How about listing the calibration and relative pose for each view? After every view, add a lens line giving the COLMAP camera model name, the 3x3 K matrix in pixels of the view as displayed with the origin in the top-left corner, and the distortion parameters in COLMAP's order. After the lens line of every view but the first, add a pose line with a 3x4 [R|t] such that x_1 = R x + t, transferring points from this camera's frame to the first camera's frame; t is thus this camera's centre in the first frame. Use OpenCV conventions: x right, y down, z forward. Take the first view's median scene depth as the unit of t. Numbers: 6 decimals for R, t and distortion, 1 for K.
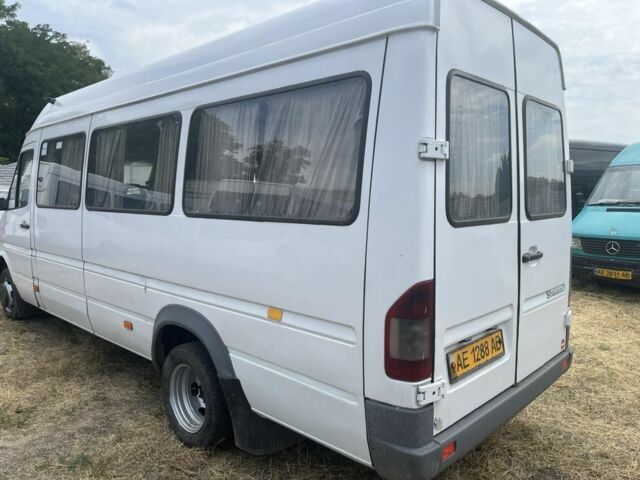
lens RADIAL K [[490.2, 0, 322.6], [0, 490.2, 237.6], [0, 0, 1]] dist [0.061275, -0.079871]
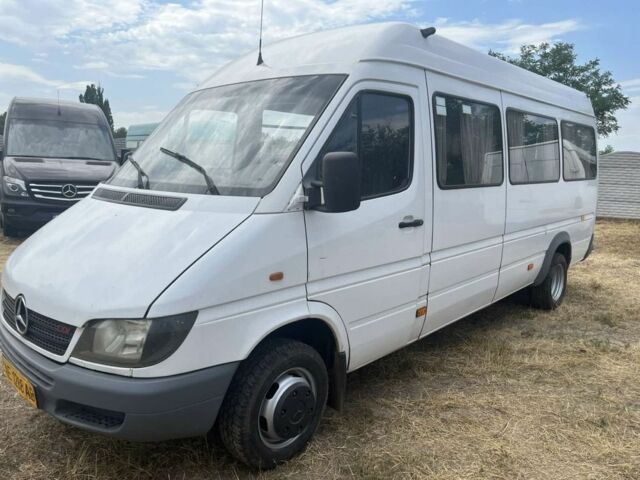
lens RADIAL K [[491.6, 0, 329.5], [0, 491.6, 241.3], [0, 0, 1]] dist [0.008723, 0.007537]
pose [[-0.036670, -0.166860, 0.985298, -2.443181], [0.067495, 0.983297, 0.169033, -0.226492], [-0.997046, 0.072701, -0.024796, 2.276066]]
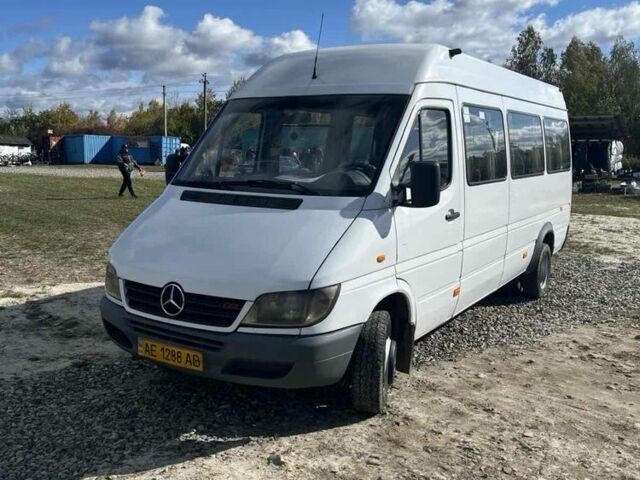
lens RADIAL K [[642.8, 0, 333.8], [0, 642.8, 233.1], [0, 0, 1]] dist [0.079520, -0.017929]
pose [[-0.227007, -0.137538, 0.964132, -3.009591], [0.074141, 0.984664, 0.157924, -0.326210], [-0.971067, 0.107332, -0.213329, 2.801870]]
